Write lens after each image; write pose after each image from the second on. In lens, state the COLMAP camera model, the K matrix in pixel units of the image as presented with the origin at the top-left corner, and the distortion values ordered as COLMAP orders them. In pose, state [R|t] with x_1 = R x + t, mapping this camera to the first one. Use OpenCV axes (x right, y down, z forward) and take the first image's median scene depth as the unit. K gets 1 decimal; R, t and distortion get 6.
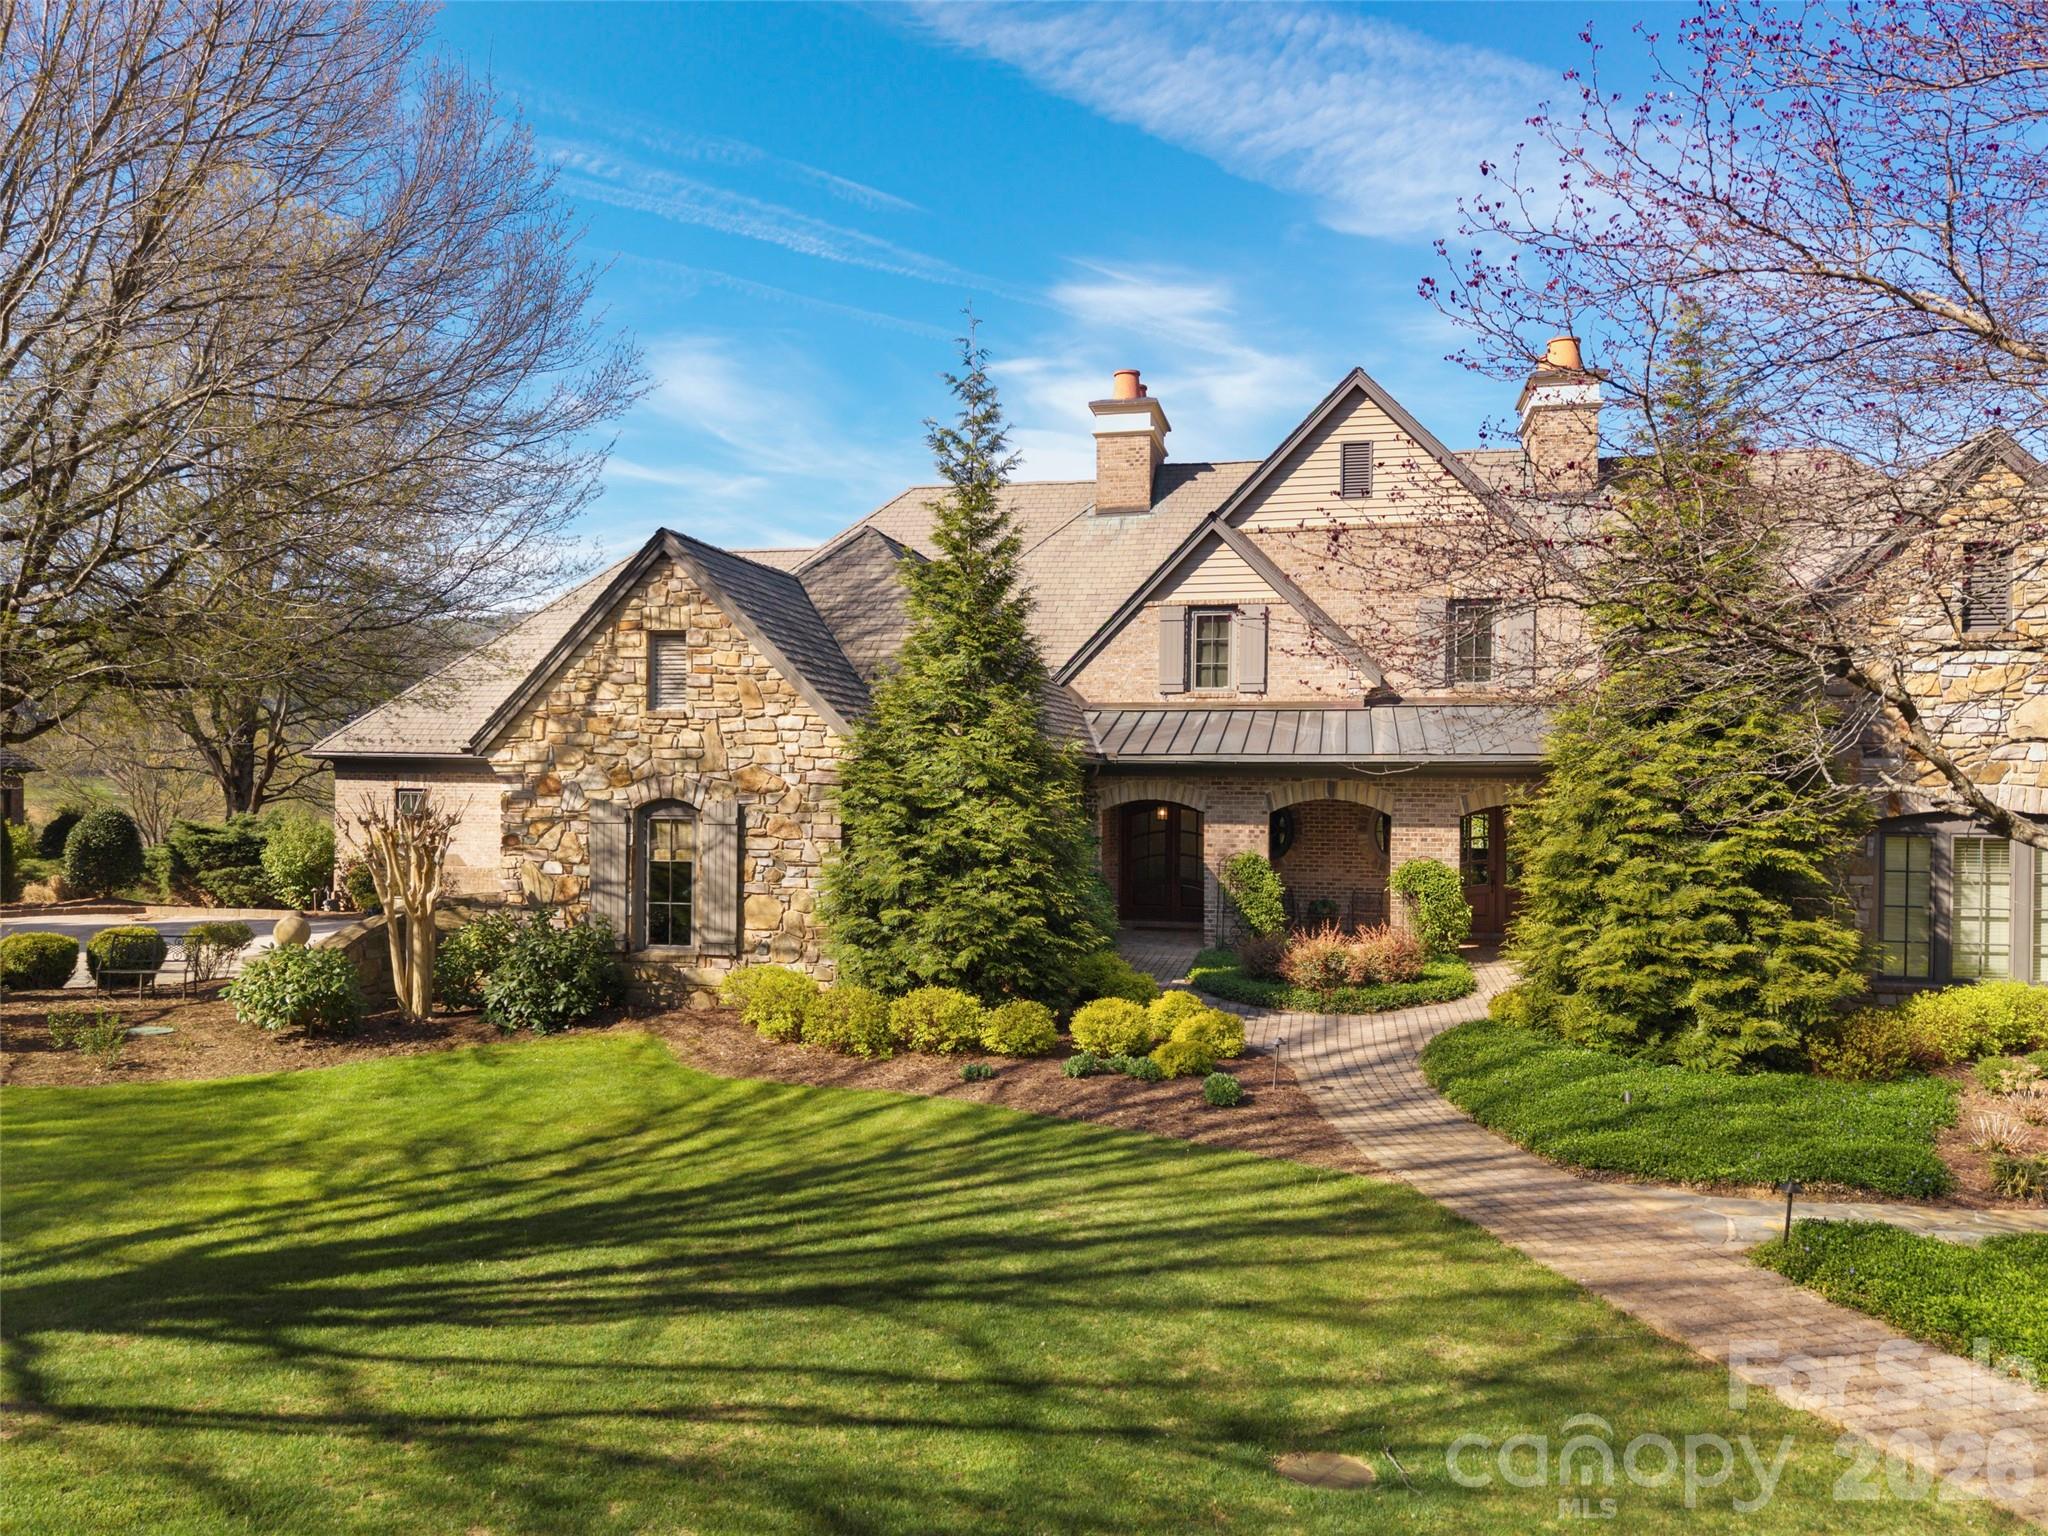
lens RADIAL K [[1367.2, 0, 1037.5], [0, 1367.2, 790.2], [0, 0, 1]] dist [0.076418, -0.102126]
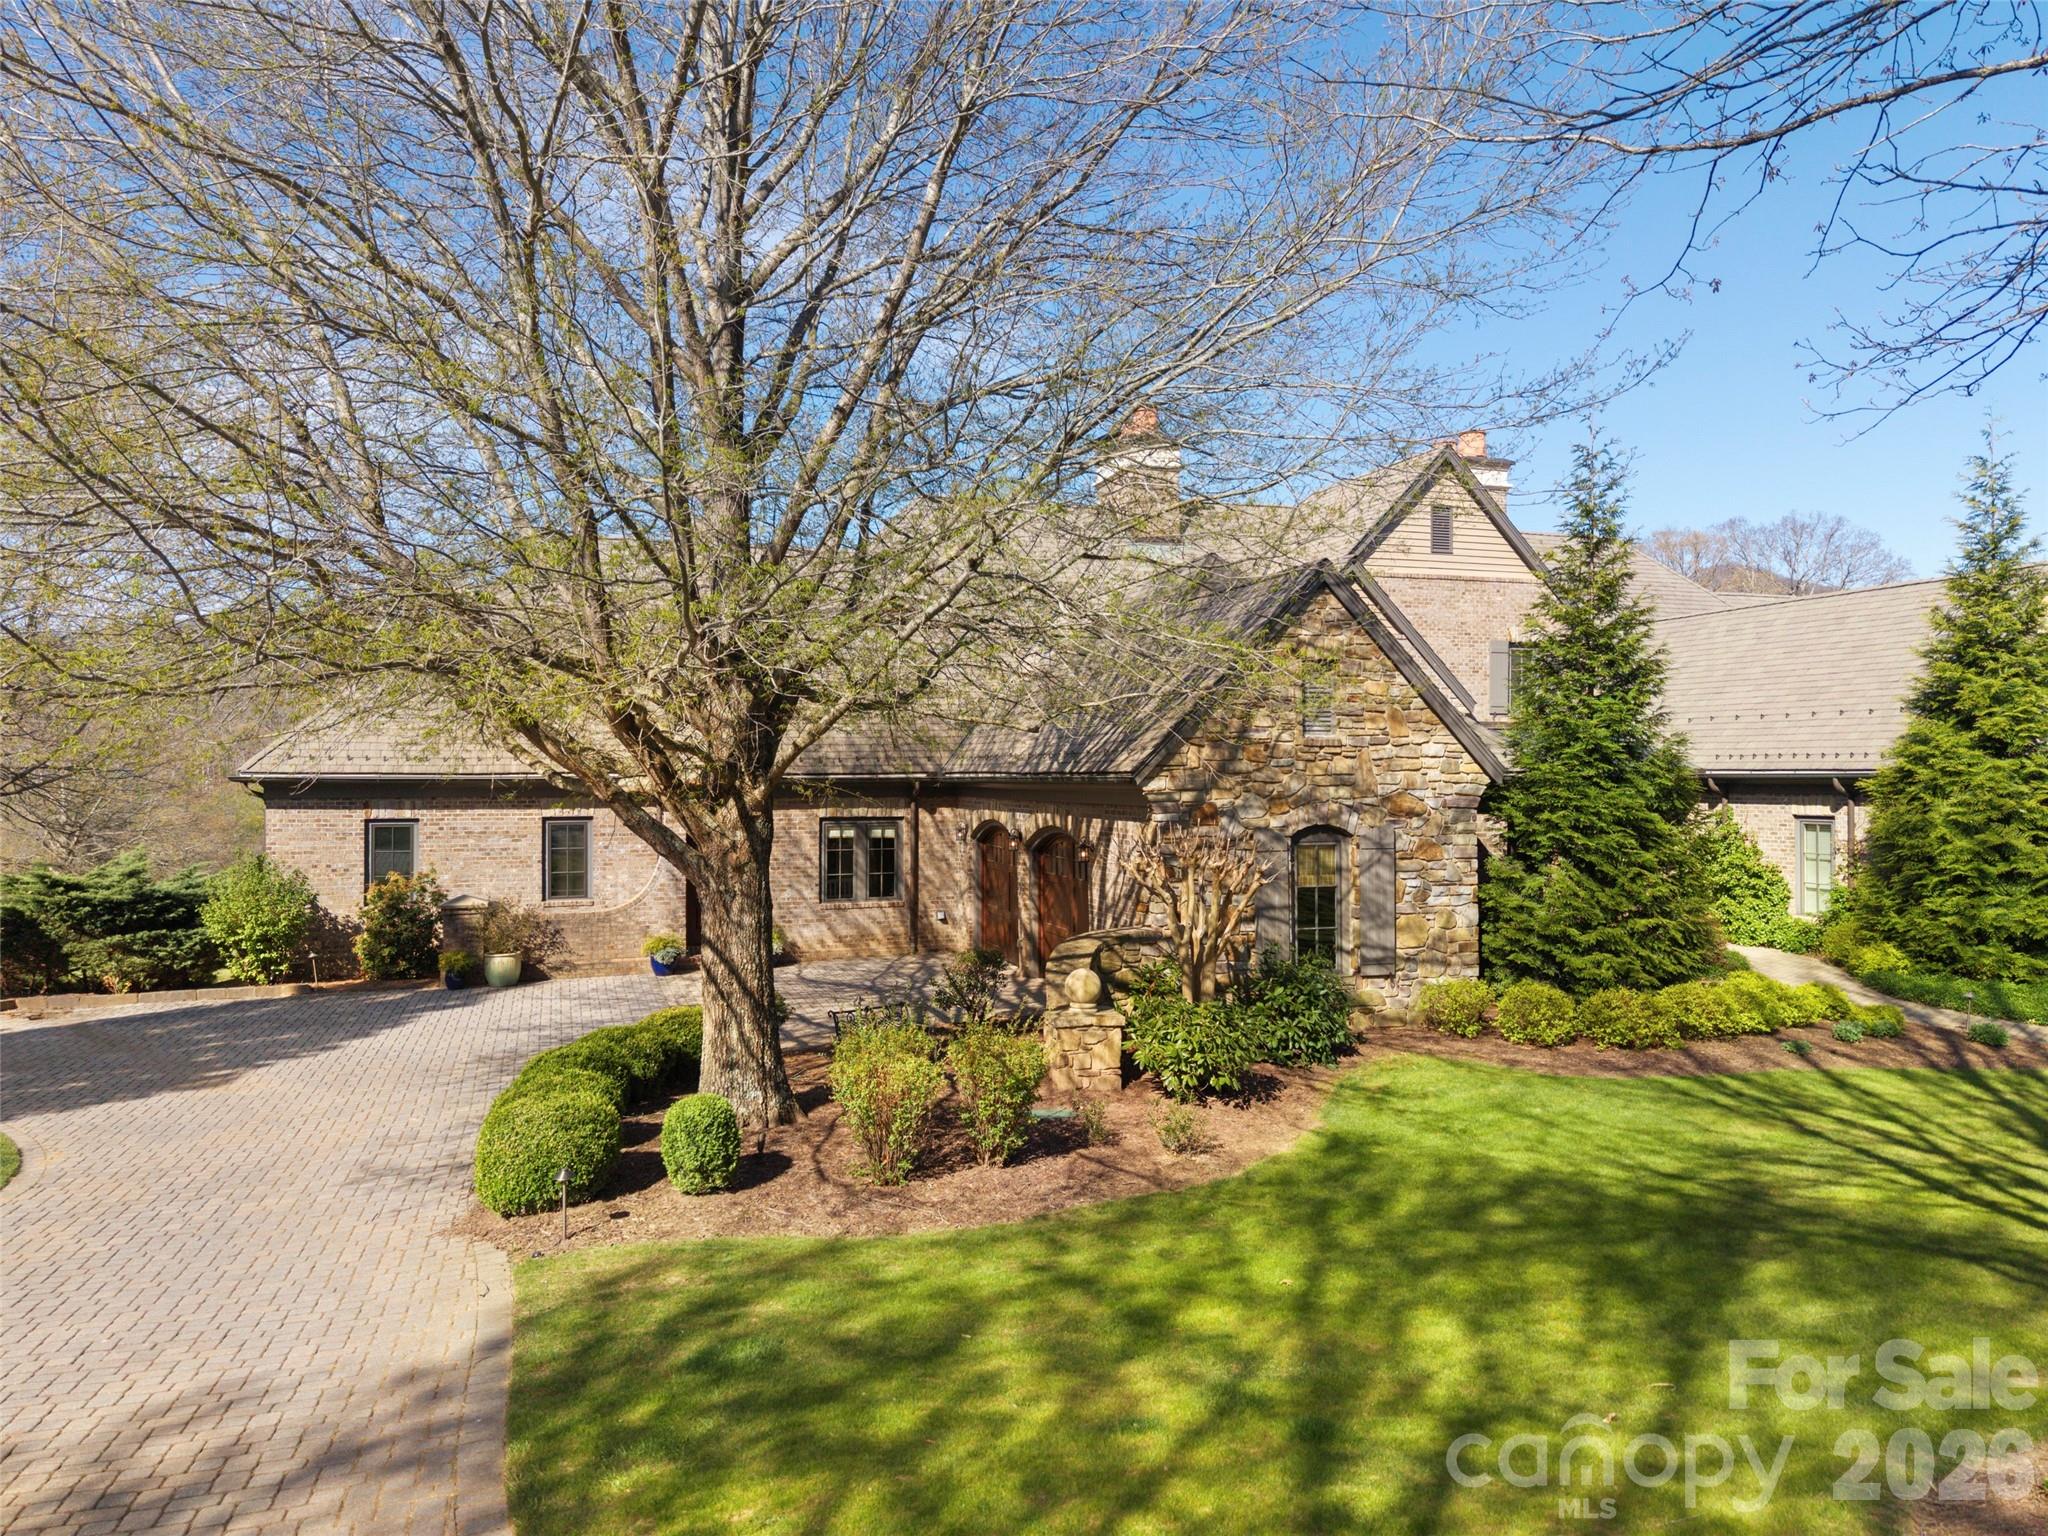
lens RADIAL K [[1428.1, 0, 999.3], [0, 1428.1, 761.9], [0, 0, 1]] dist [0.024312, -0.035011]
pose [[0.853017, -0.006098, 0.521848, -1.011937], [0.017002, 0.999726, -0.016110, -0.025093], [-0.521607, 0.022615, 0.852886, 0.212915]]
